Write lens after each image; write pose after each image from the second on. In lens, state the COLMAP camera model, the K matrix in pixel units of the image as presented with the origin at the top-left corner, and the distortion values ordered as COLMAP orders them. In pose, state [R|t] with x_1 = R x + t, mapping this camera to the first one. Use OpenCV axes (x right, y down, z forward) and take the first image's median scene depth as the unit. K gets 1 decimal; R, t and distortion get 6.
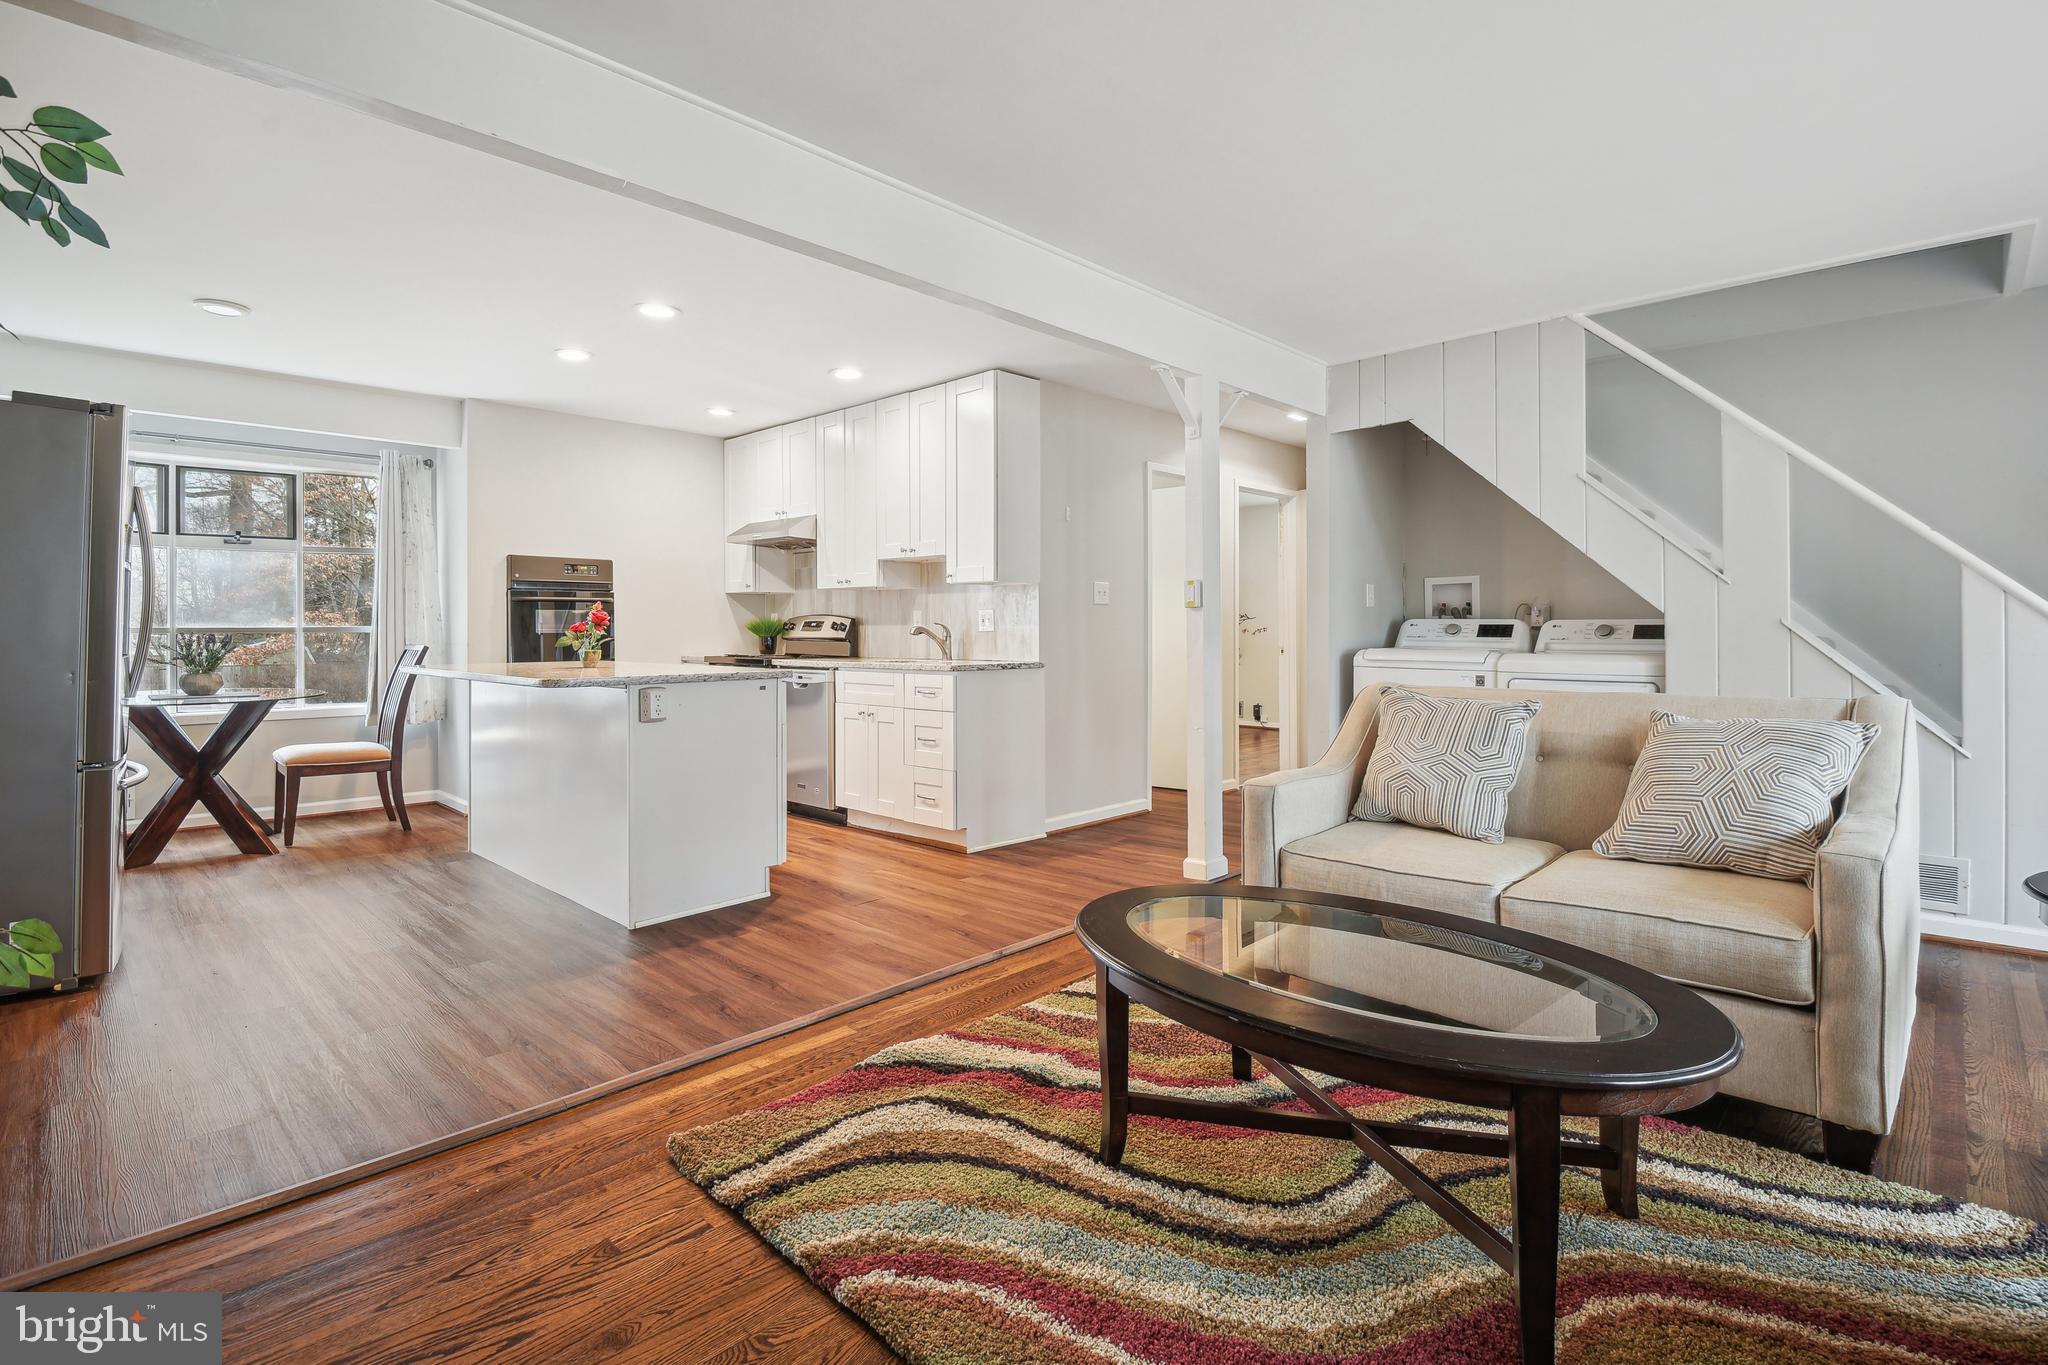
lens RADIAL K [[963.1, 0, 1066.5], [0, 963.1, 638.1], [0, 0, 1]] dist [0.003783, -0.010533]
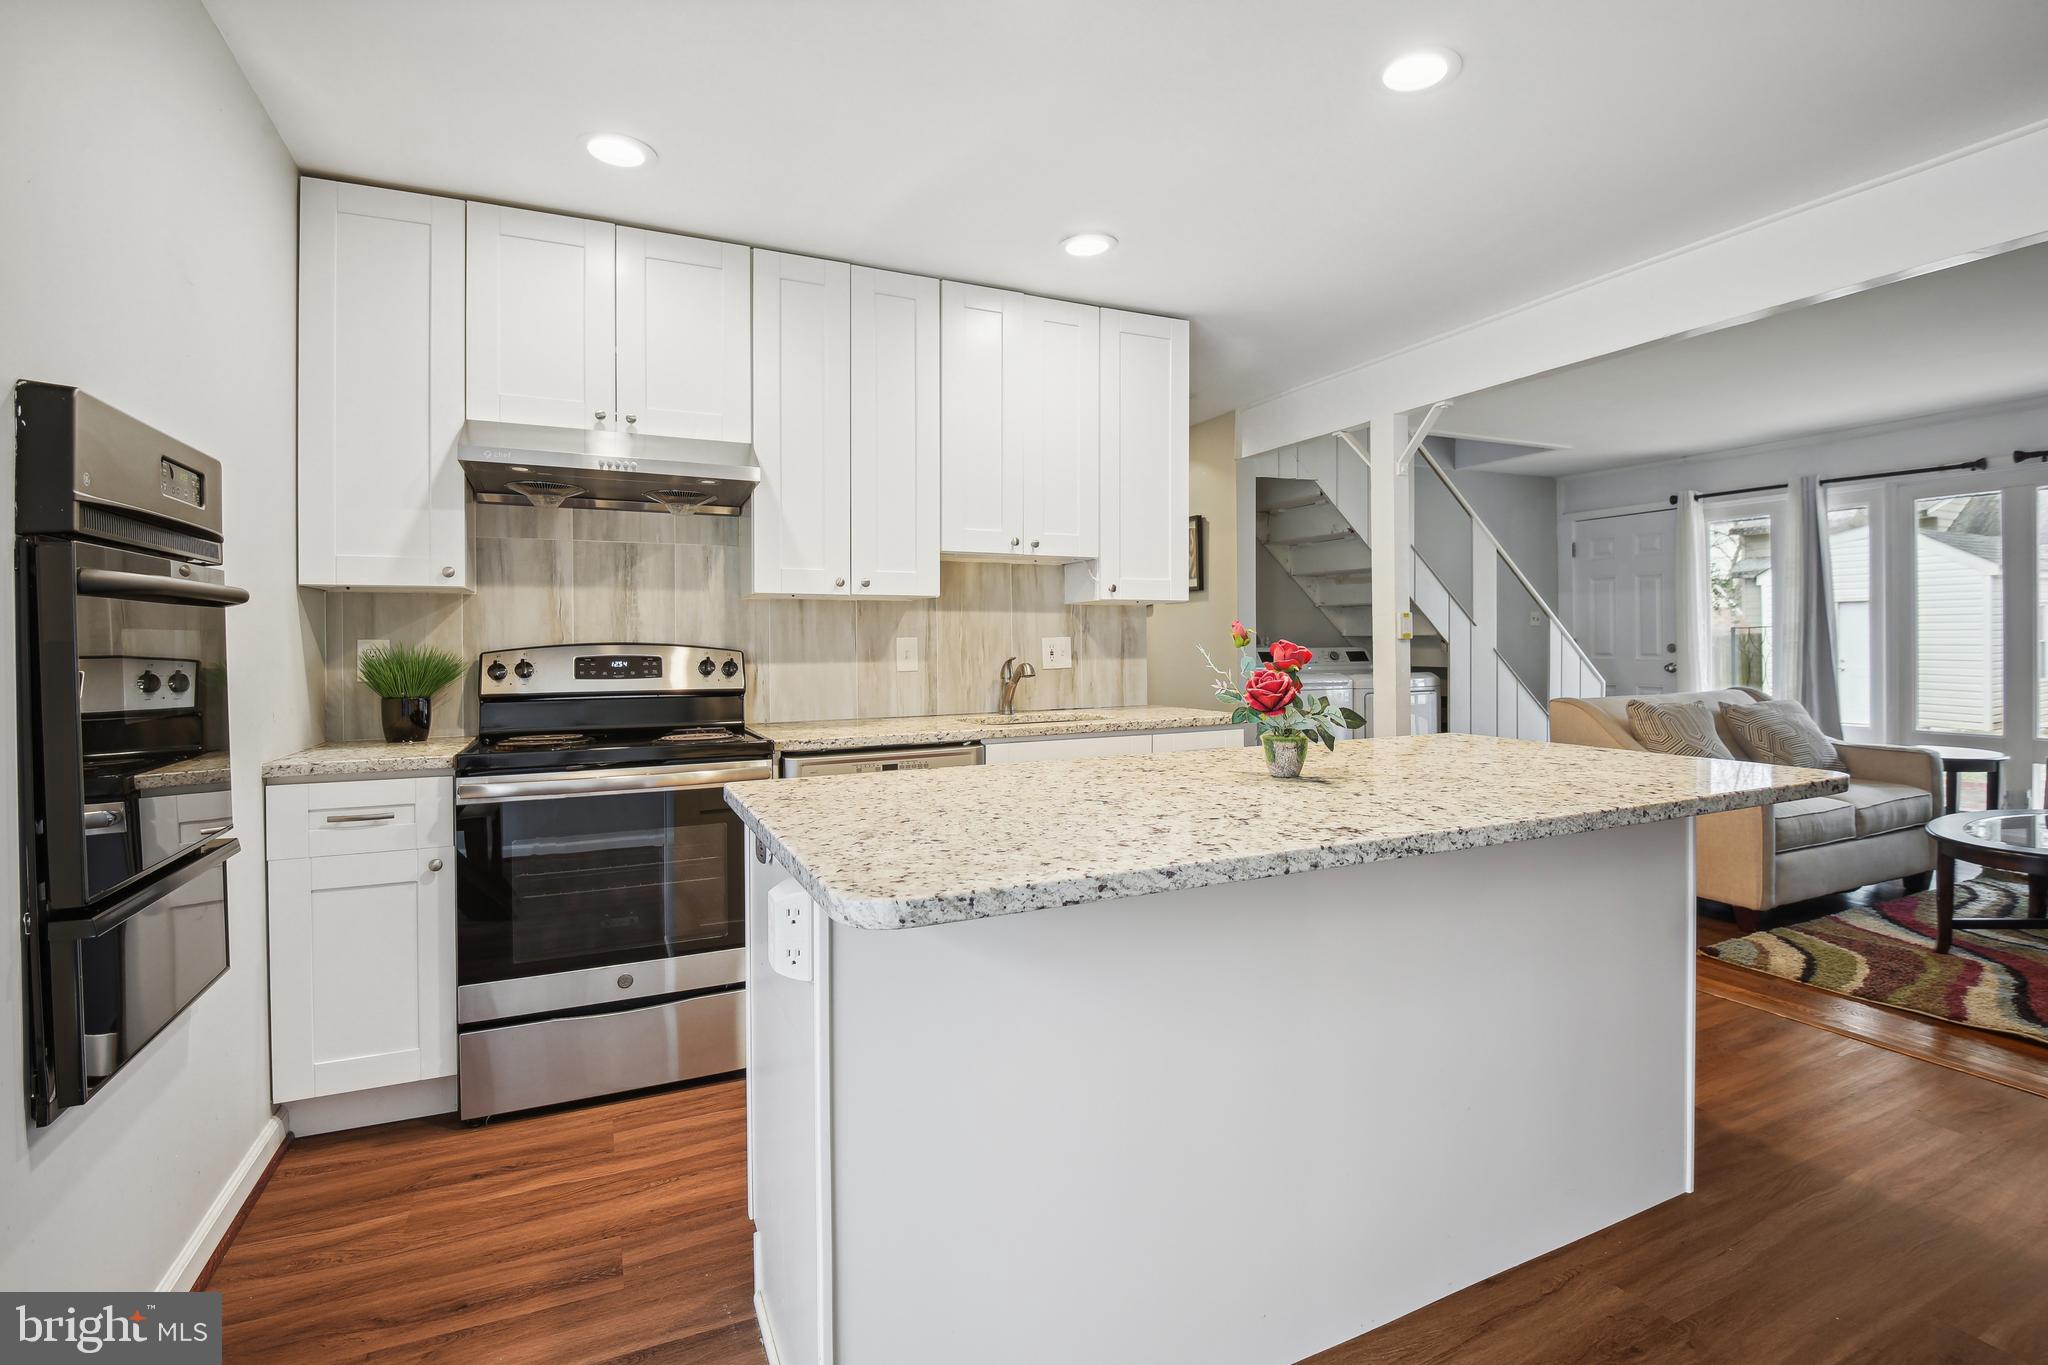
lens RADIAL K [[963.1, 0, 1055.9], [0, 963.1, 658.3], [0, 0, 1]] dist [0.003783, -0.010533]
pose [[0.364388, -0.015960, 0.931111, -0.734992], [0.016938, 0.999801, 0.010509, -0.021535], [-0.931093, 0.011942, 0.364586, 0.741989]]
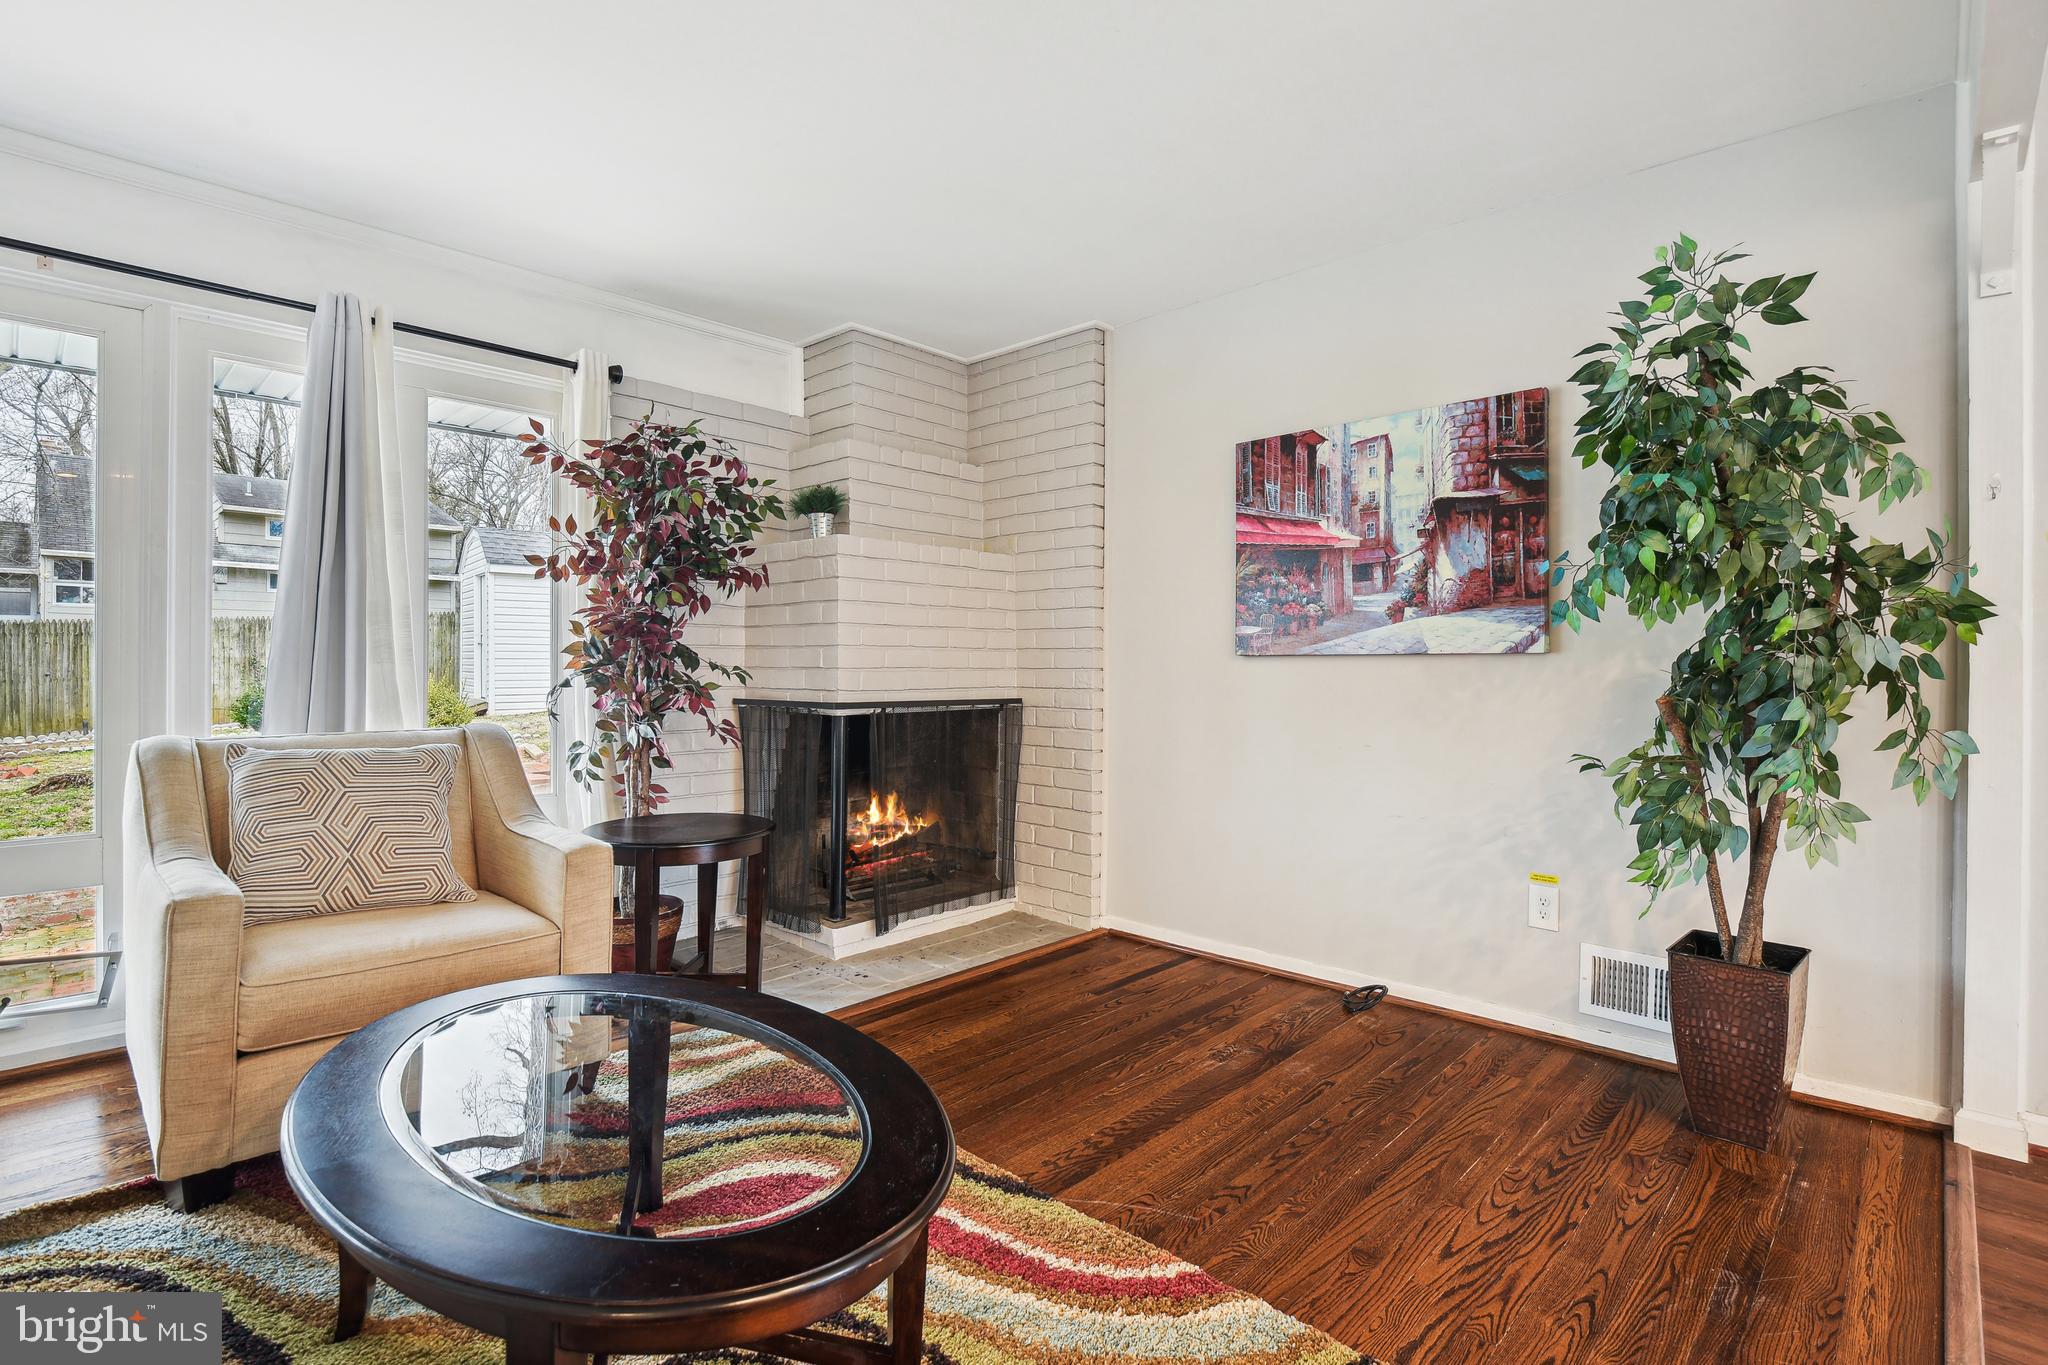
lens RADIAL K [[963.1, 0, 1052.1], [0, 963.1, 672.7], [0, 0, 1]] dist [0.003783, -0.010533]
pose [[-1.000000, -0.000283, -0.000113, -0.020016], [-0.000285, 0.999837, 0.018061, -0.005970], [0.000108, 0.018061, -0.999837, 0.600326]]
